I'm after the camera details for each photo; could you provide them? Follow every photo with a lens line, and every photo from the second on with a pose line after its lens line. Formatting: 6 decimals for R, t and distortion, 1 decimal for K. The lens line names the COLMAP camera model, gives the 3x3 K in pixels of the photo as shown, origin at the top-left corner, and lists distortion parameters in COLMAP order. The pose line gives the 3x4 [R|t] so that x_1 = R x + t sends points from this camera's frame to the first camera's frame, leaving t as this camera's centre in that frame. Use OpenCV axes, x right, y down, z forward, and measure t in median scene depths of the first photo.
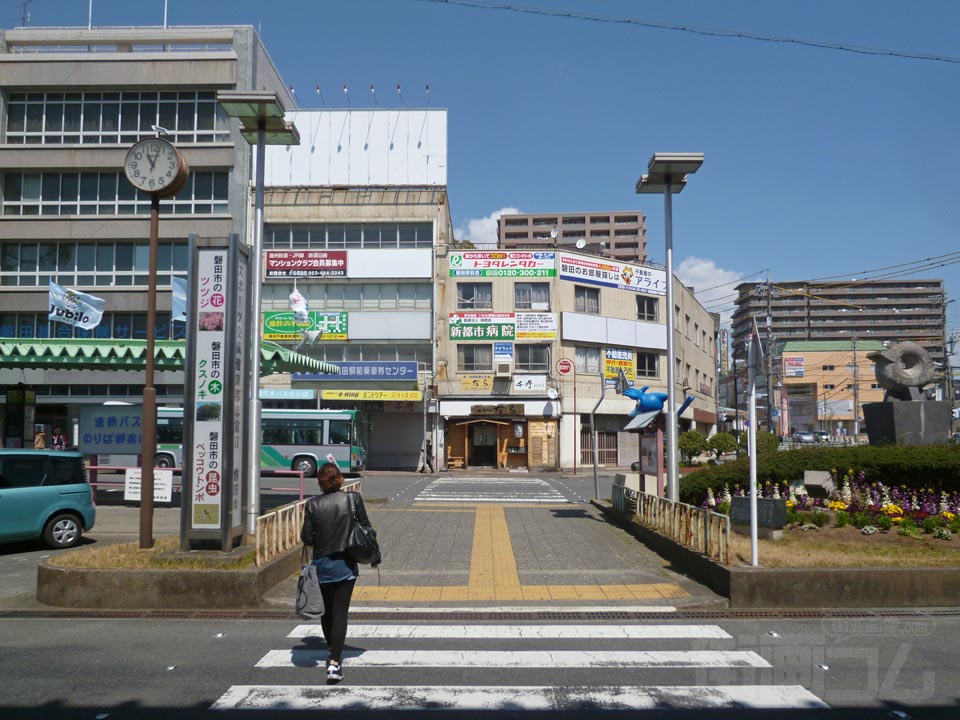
lens RADIAL K [[700.8, 0, 480.9], [0, 700.8, 399.9], [0, 0, 1]] dist [-0.030548, 0.009561]
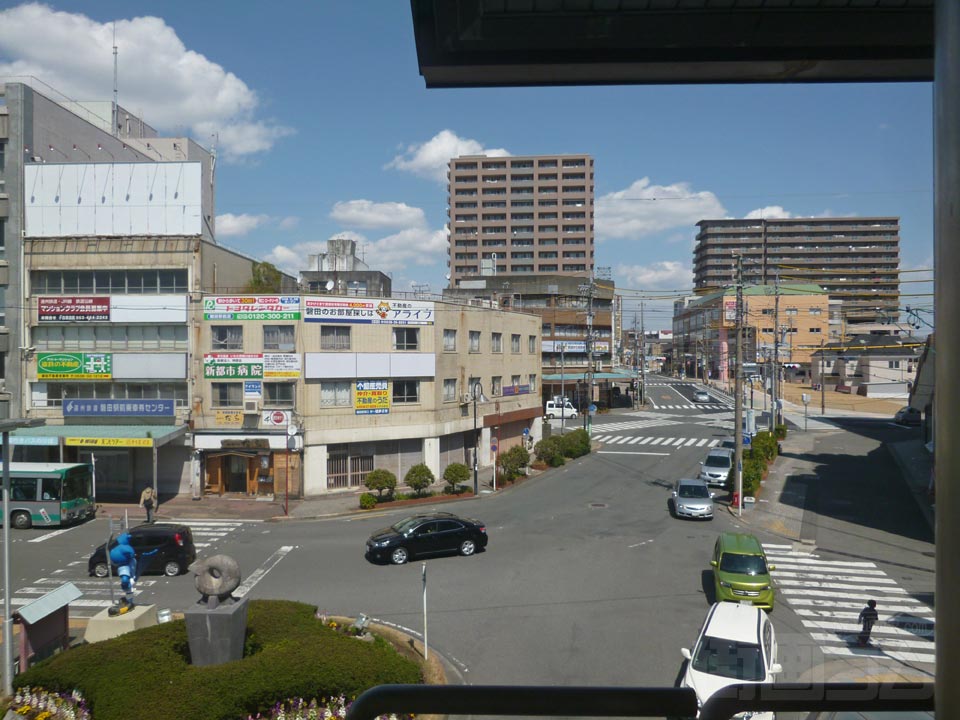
lens RADIAL K [[692.2, 0, 480.0], [0, 692.2, 360.0], [0, 0, 1]] dist [-0.047954, 0.033993]
pose [[0.999887, -0.000594, -0.015002, 0.400248], [0.001584, 0.997815, 0.066057, -0.183924], [0.014930, -0.066073, 0.997703, -0.064194]]
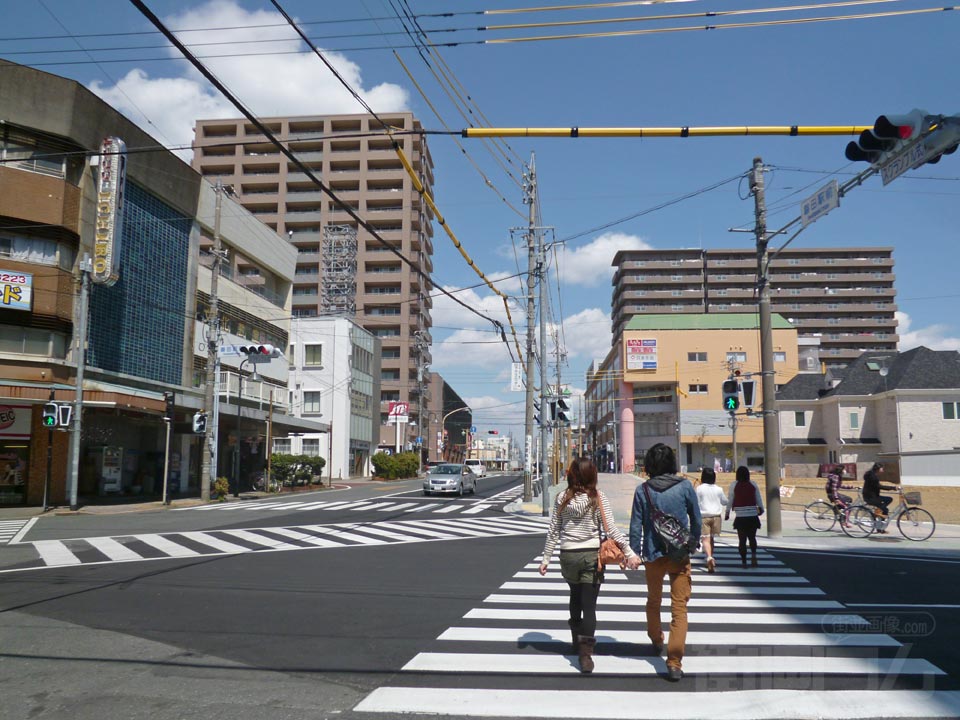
lens RADIAL K [[700.8, 0, 480.9], [0, 700.8, 399.9], [0, 0, 1]] dist [-0.030548, 0.009561]
pose [[0.999724, 0.005706, 0.022799, 1.283105], [-0.004759, 0.999132, -0.041380, 0.075283], [-0.023016, 0.041260, 0.998883, 1.718428]]
